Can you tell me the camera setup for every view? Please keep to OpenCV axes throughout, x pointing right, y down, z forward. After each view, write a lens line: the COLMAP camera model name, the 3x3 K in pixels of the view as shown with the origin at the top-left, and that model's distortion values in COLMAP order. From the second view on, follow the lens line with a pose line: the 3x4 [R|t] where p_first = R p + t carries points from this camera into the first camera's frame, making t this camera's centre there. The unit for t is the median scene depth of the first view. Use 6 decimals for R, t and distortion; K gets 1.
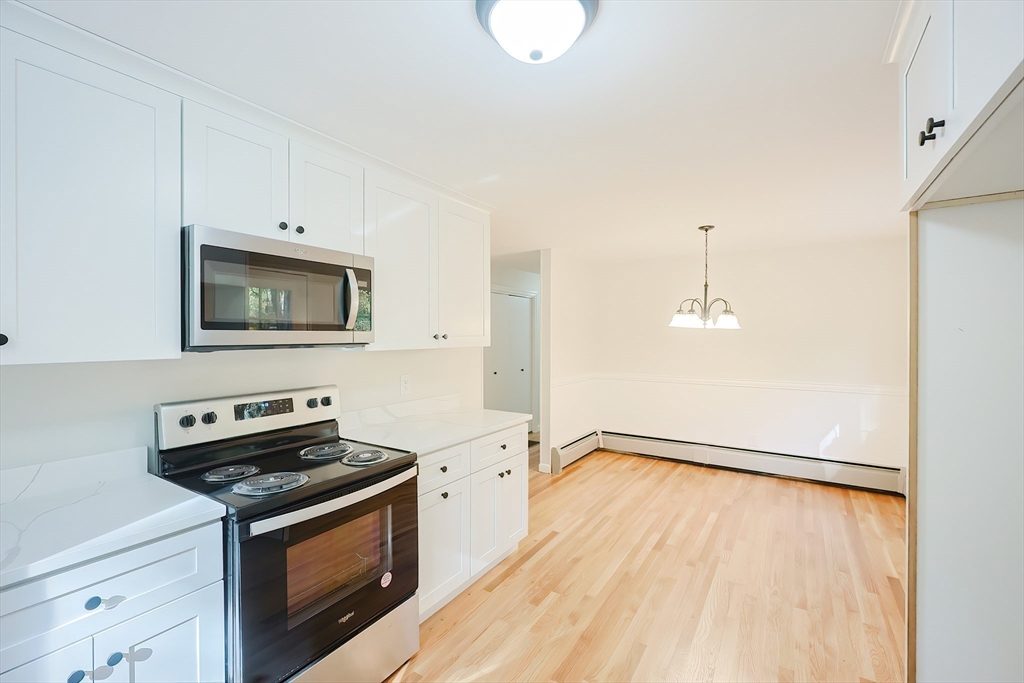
lens RADIAL K [[426.9, 0, 517.3], [0, 426.9, 339.3], [0, 0, 1]] dist [0.004092, -0.000059]
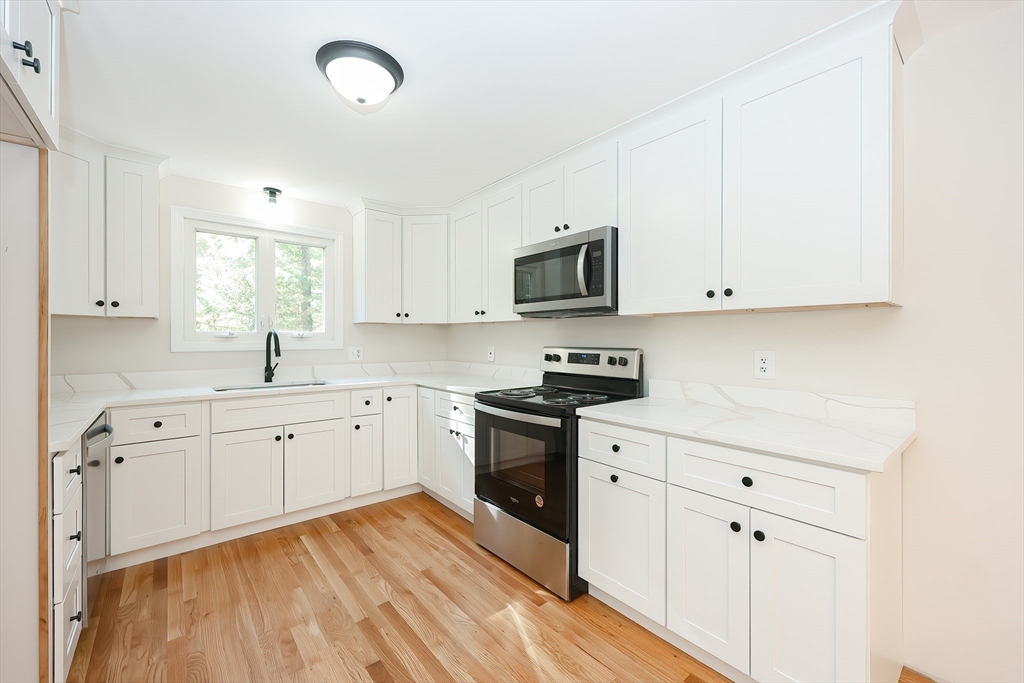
lens RADIAL K [[426.9, 0, 517.3], [0, 426.9, 339.3], [0, 0, 1]] dist [0.004092, -0.000059]
pose [[-0.307585, 0.002287, -0.951518, 0.789353], [-0.006362, 0.999970, 0.004460, 0.093690], [0.951499, 0.007425, -0.307561, 1.206890]]
